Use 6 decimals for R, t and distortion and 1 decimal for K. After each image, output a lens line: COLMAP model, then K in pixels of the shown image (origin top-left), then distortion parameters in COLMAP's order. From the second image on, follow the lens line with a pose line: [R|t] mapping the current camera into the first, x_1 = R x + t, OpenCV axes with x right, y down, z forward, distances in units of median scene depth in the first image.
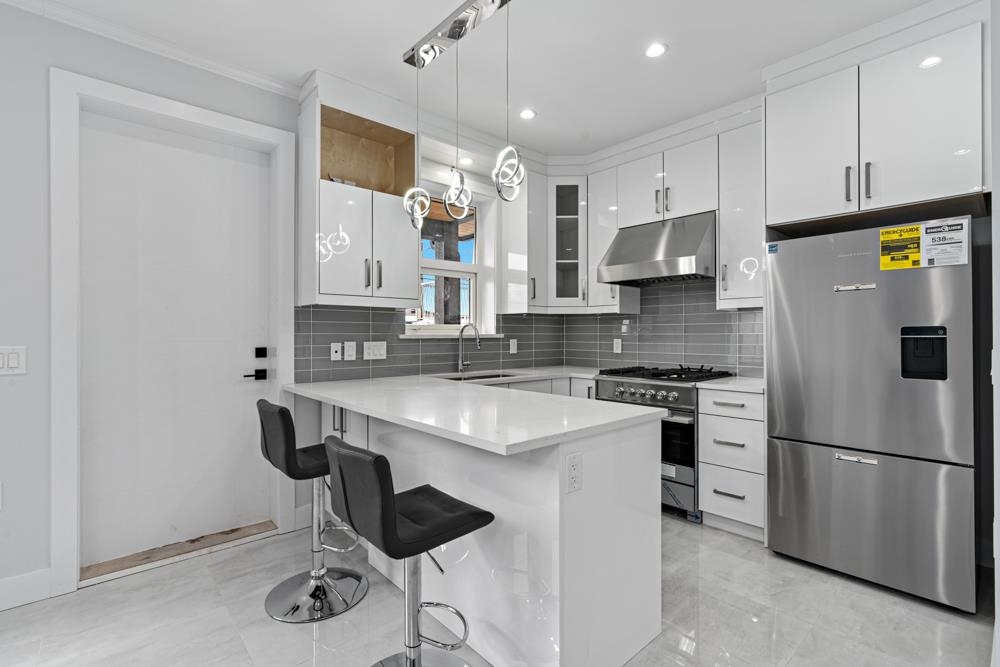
lens RADIAL K [[459.8, 0, 502.3], [0, 459.8, 332.5], [0, 0, 1]] dist [-0.012735, 0.004835]
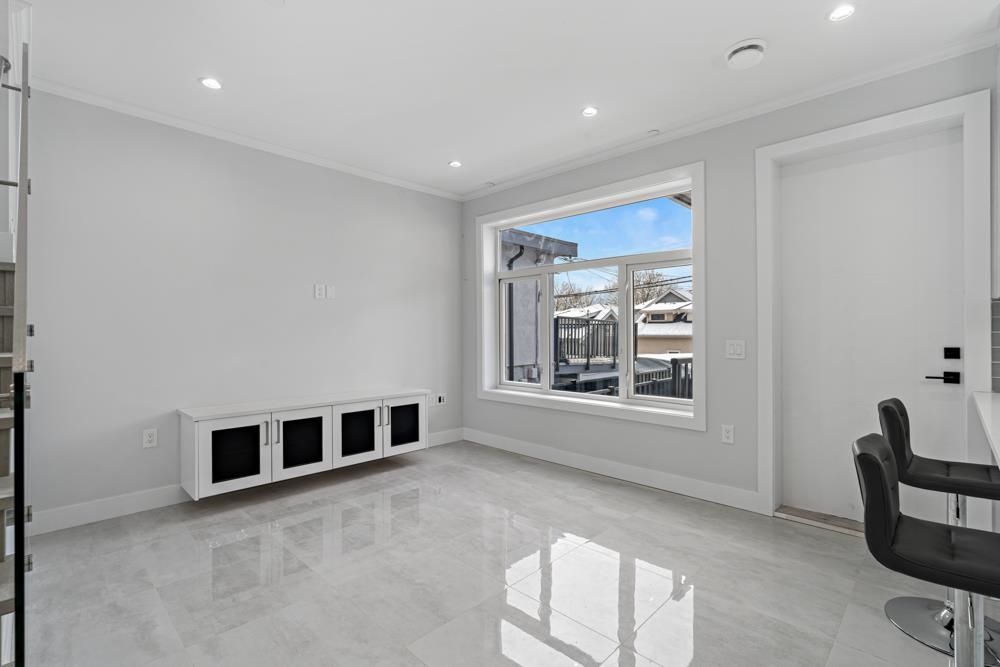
lens RADIAL K [[459.8, 0, 499.1], [0, 459.8, 335.7], [0, 0, 1]] dist [-0.012735, 0.004835]
pose [[0.060916, 0.005720, -0.998127, 0.331381], [0.005133, 0.999969, 0.006044, -0.000158], [0.998130, -0.005492, 0.060885, 0.067559]]
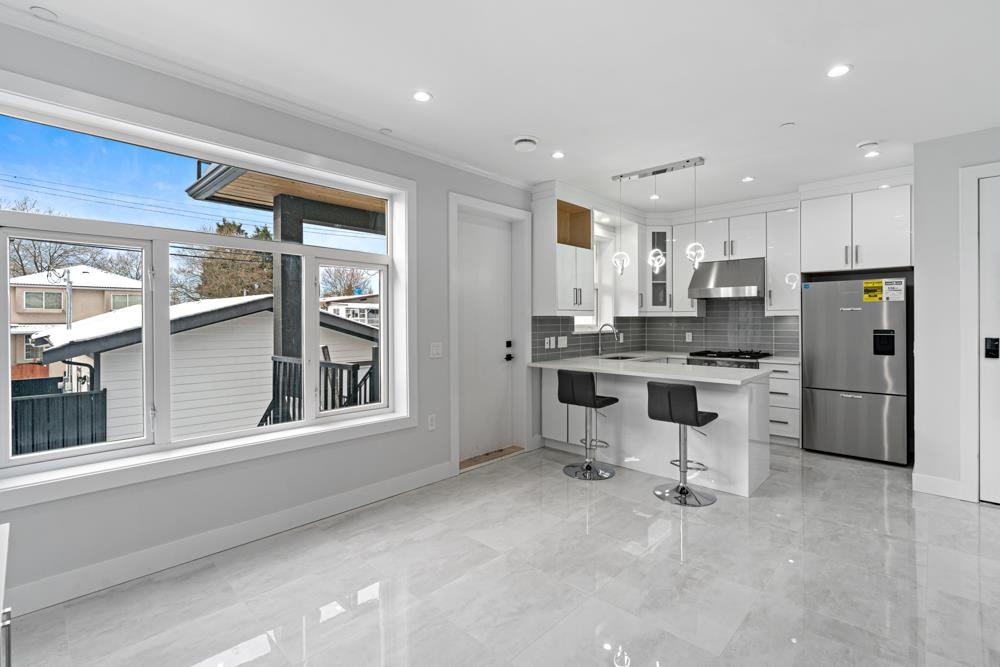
lens RADIAL K [[459.8, 0, 503.9], [0, 459.8, 321.5], [0, 0, 1]] dist [-0.012735, 0.004835]
pose [[0.996582, -0.003719, 0.082523, -0.731392], [0.003155, 0.999971, 0.006961, -0.053275], [-0.082546, -0.006676, 0.996565, -0.698257]]
